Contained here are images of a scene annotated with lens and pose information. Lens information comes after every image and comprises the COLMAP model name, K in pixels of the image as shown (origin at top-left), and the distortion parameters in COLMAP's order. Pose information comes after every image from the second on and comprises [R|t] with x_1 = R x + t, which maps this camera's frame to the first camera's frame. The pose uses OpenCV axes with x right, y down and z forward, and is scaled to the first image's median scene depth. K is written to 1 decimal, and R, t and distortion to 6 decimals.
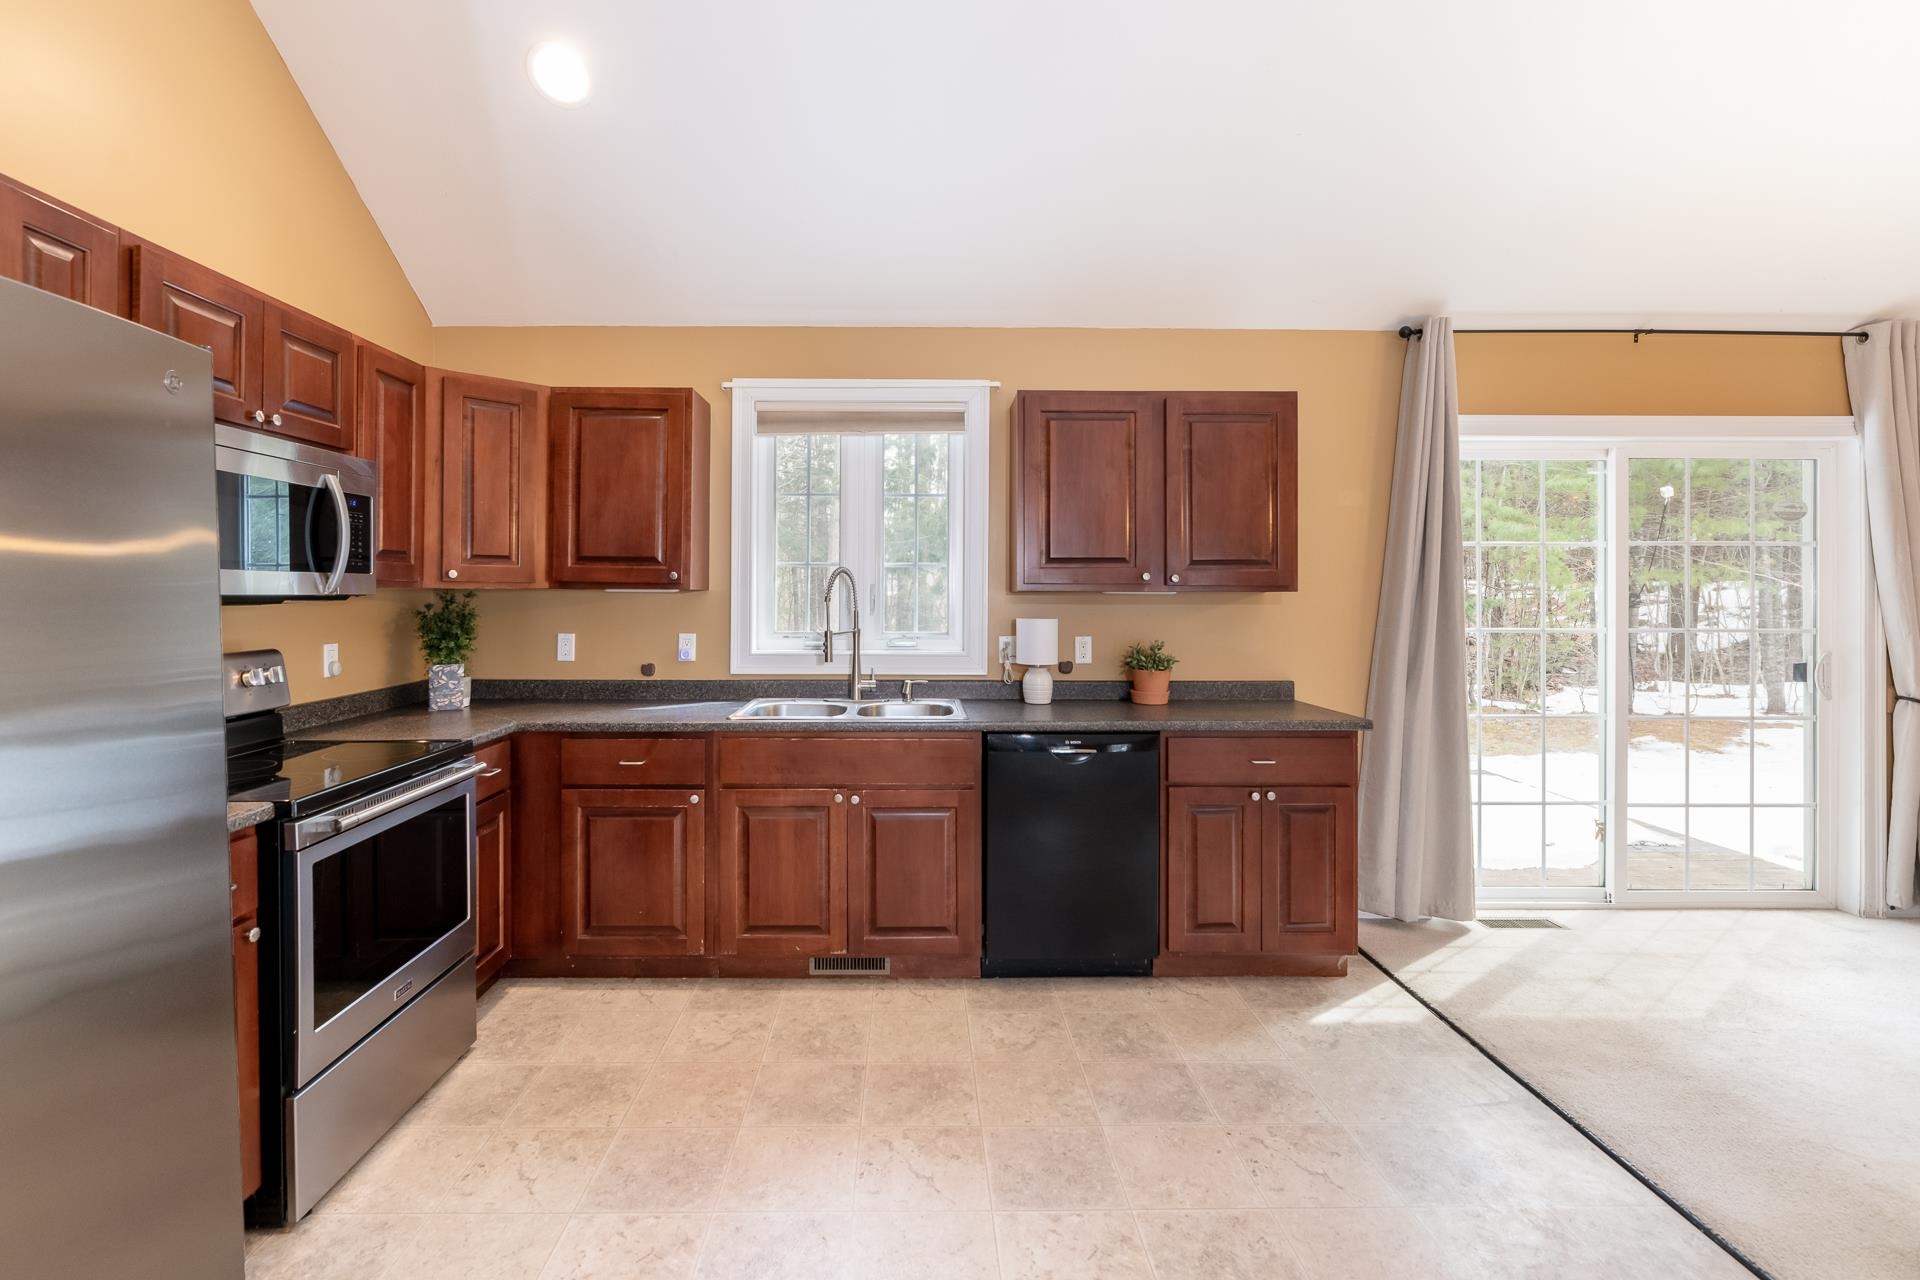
lens RADIAL K [[878.0, 0, 924.6], [0, 878.0, 593.0], [0, 0, 1]] dist [-0.001251, -0.000341]
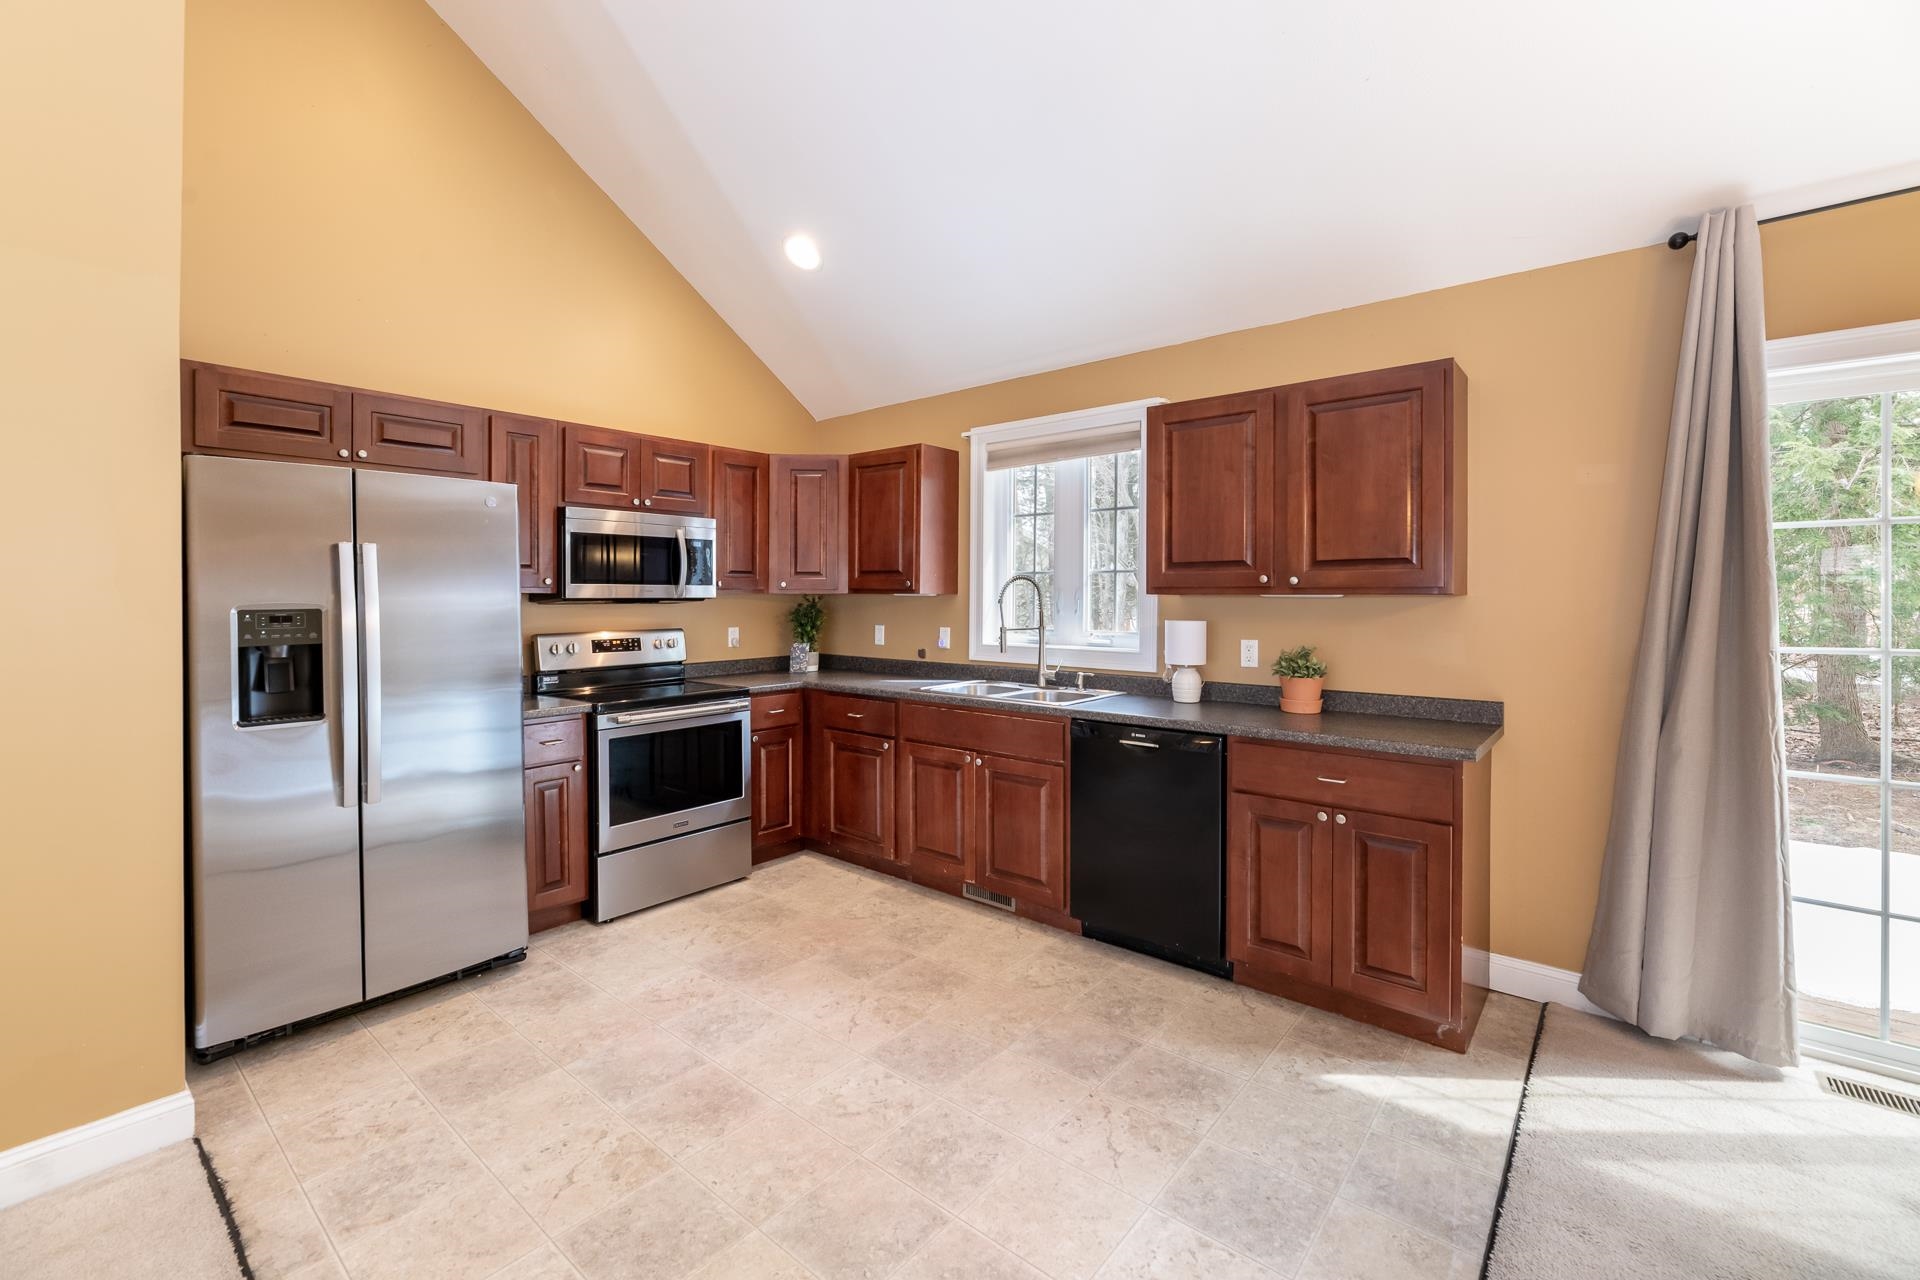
lens RADIAL K [[815.2, 0, 936.8], [0, 815.2, 600.1], [0, 0, 1]] dist [-0.001706, -0.000135]
pose [[0.750497, 0.001536, -0.660872, 0.579064], [0.000850, 0.999994, 0.003289, 0.001372], [0.660873, -0.003030, 0.750491, 0.082224]]
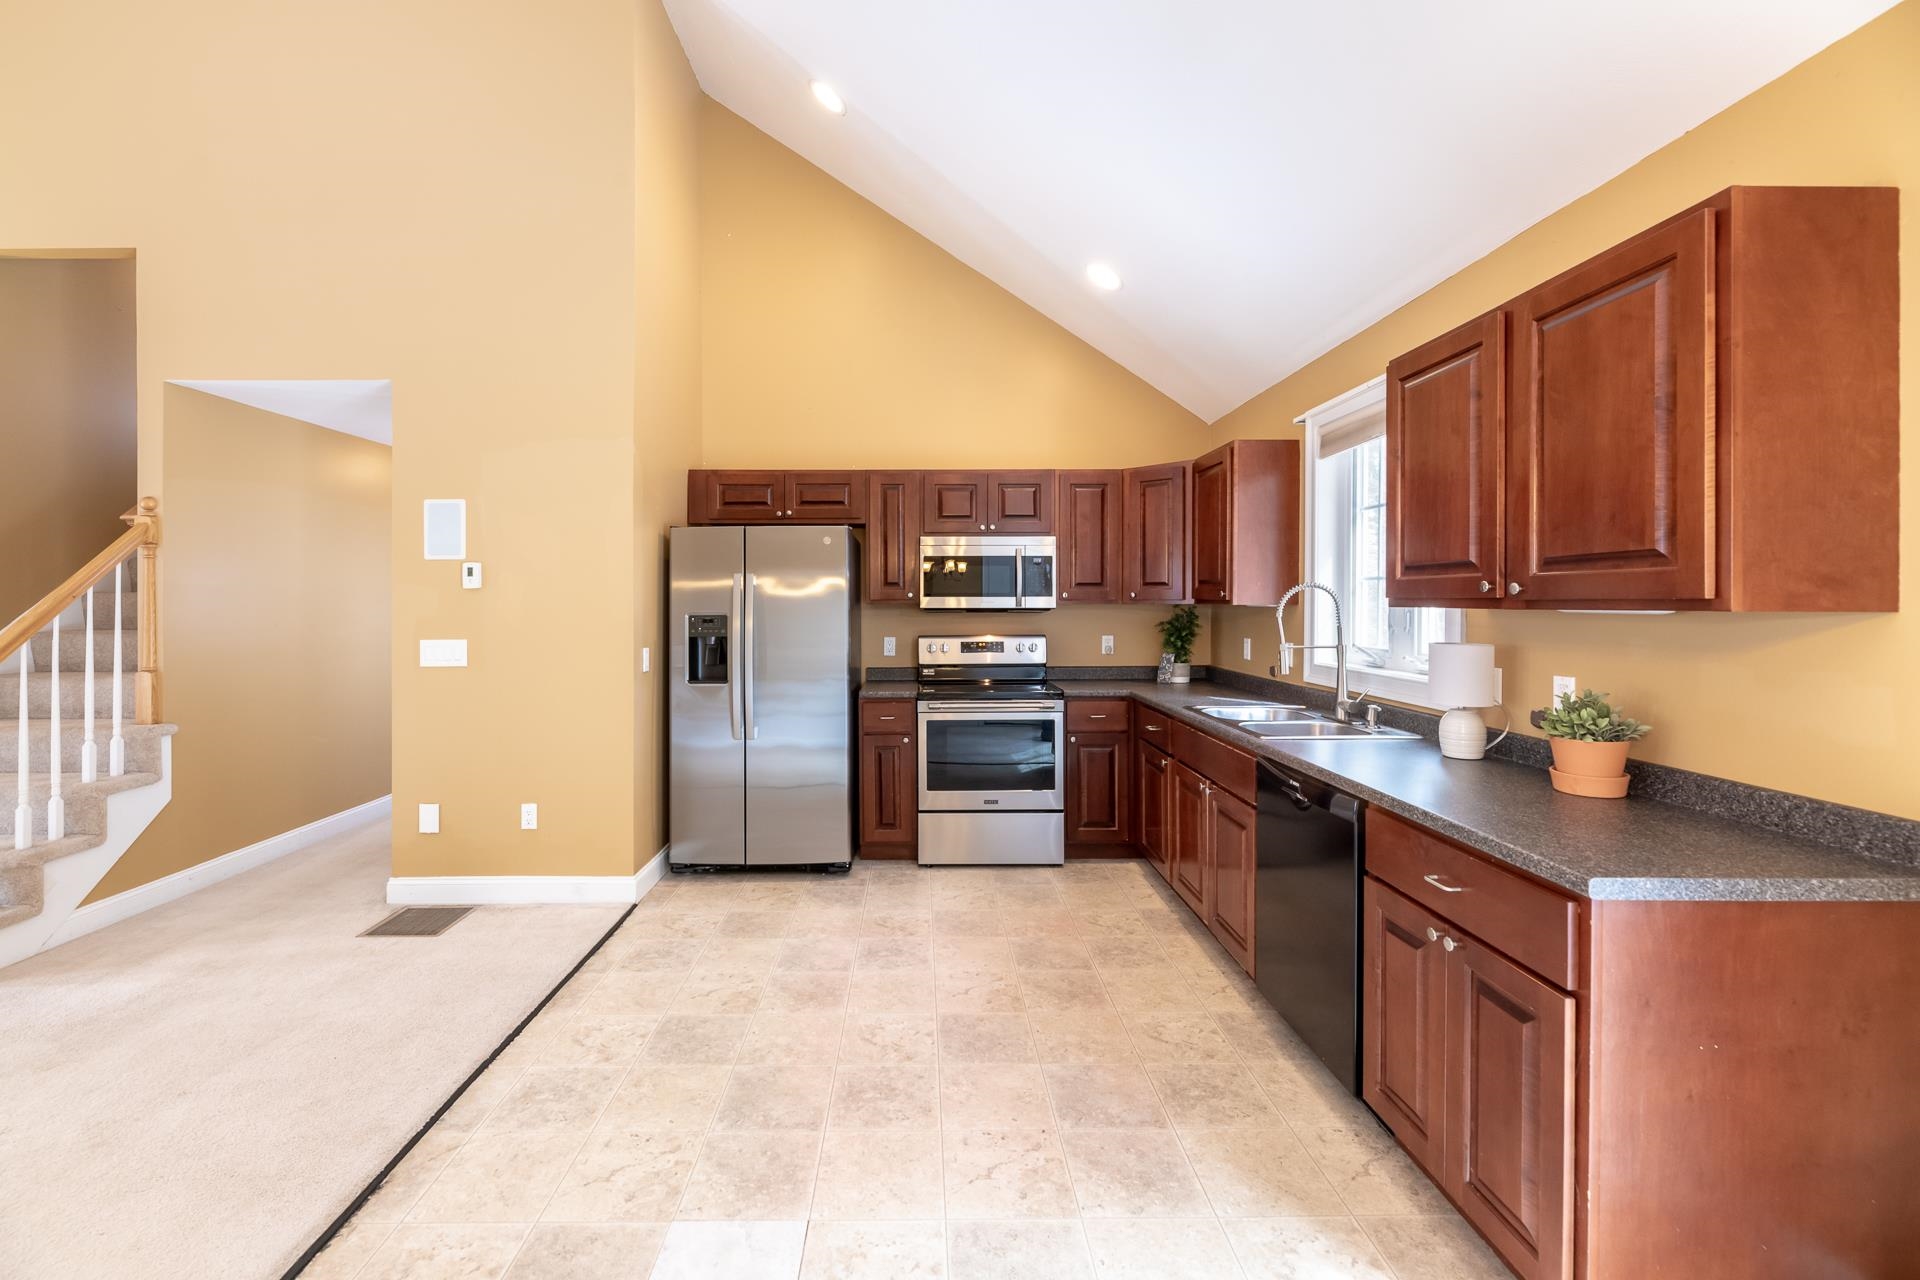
lens RADIAL K [[814.3, 0, 921.1], [0, 814.3, 602.9], [0, 0, 1]] dist [-0.000631, -0.000072]
pose [[-0.007432, -0.000316, -0.999972, 0.877351], [0.000187, 1.000000, -0.000318, -0.006463], [0.999972, -0.000189, -0.007432, 0.576280]]
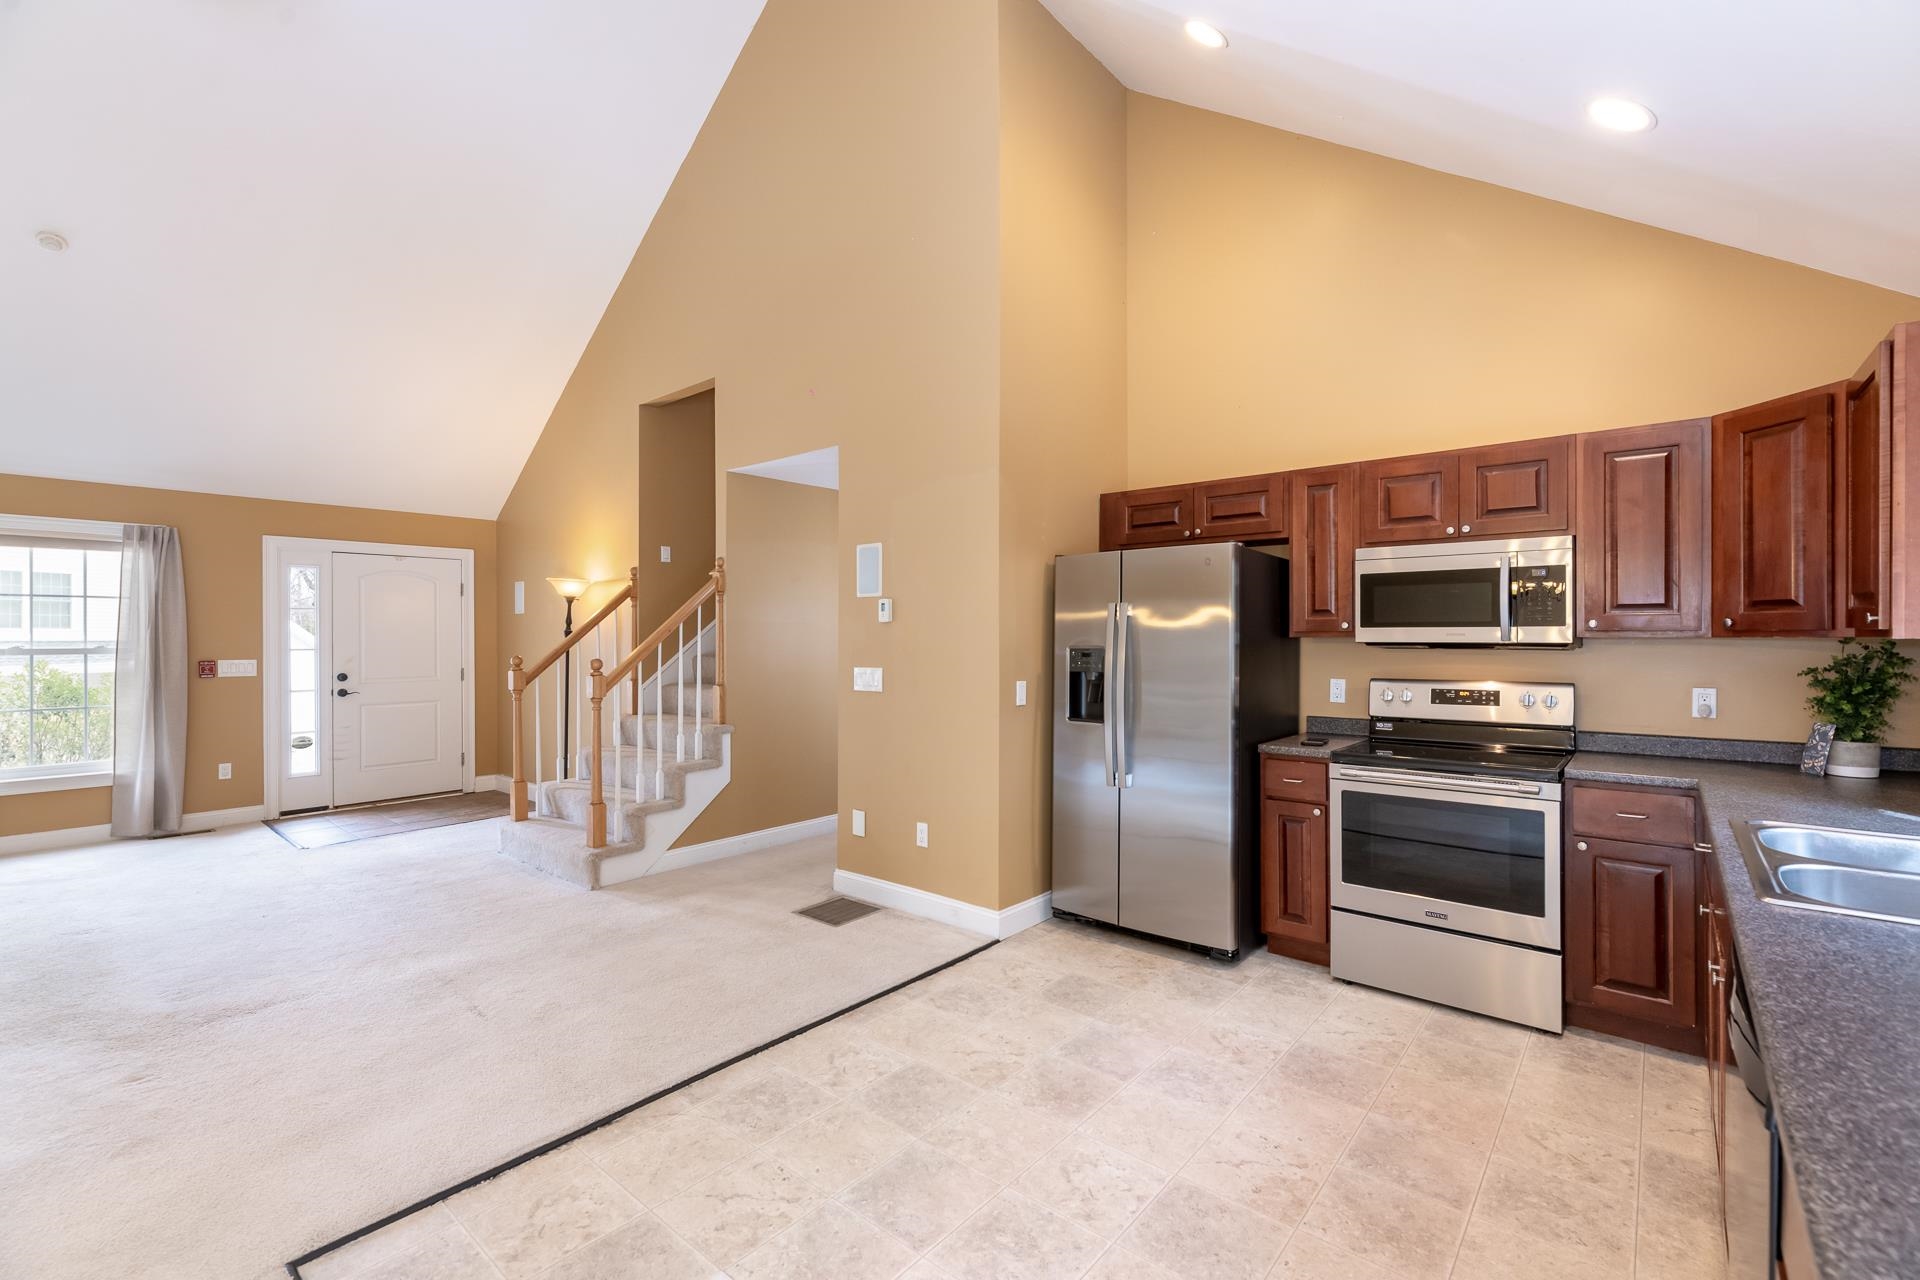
lens RADIAL K [[827.1, 0, 980.3], [0, 827.1, 634.4], [0, 0, 1]] dist [-0.001378, -0.000193]
pose [[-0.645916, -0.002415, -0.763404, 0.633011], [-0.000849, 0.999997, -0.002445, -0.005204], [0.763408, -0.000931, -0.645916, 0.884479]]
